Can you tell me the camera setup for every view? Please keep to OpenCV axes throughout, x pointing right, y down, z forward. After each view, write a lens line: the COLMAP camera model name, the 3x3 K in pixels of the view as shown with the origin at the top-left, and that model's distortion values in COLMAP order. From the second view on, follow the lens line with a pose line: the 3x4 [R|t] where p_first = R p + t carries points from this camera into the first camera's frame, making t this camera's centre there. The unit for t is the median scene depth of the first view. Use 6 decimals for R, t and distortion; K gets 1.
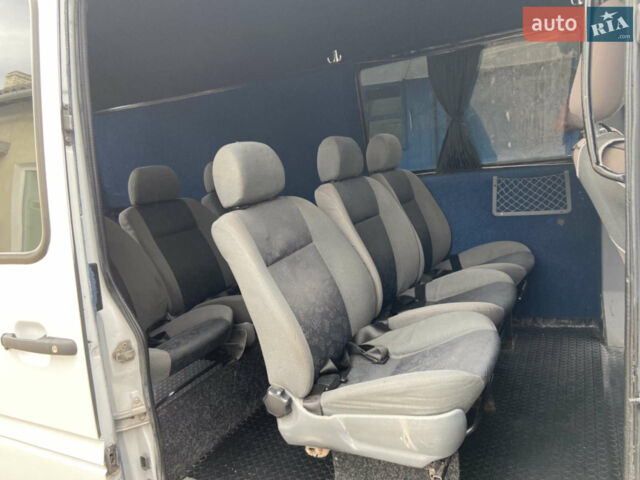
lens RADIAL K [[487.5, 0, 310.0], [0, 487.5, 238.7], [0, 0, 1]] dist [0.142469, -0.168512]
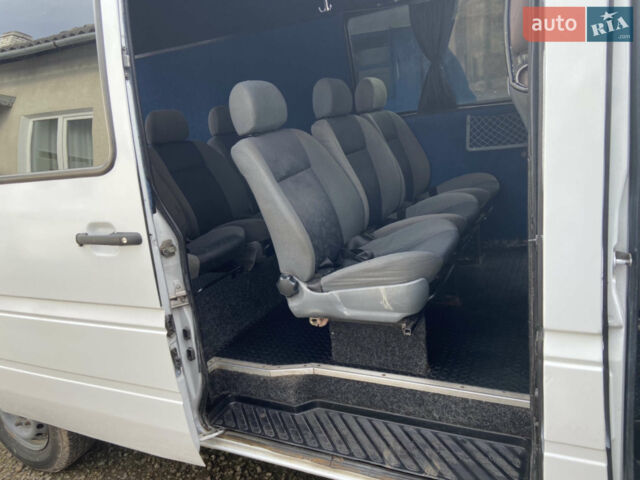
lens RADIAL K [[487.5, 0, 310.0], [0, 487.5, 238.7], [0, 0, 1]] dist [0.142469, -0.168512]
pose [[0.999670, -0.018709, 0.017604, -0.023762], [0.017174, 0.996350, 0.083622, 0.089605], [-0.019104, -0.083292, 0.996342, -0.241425]]
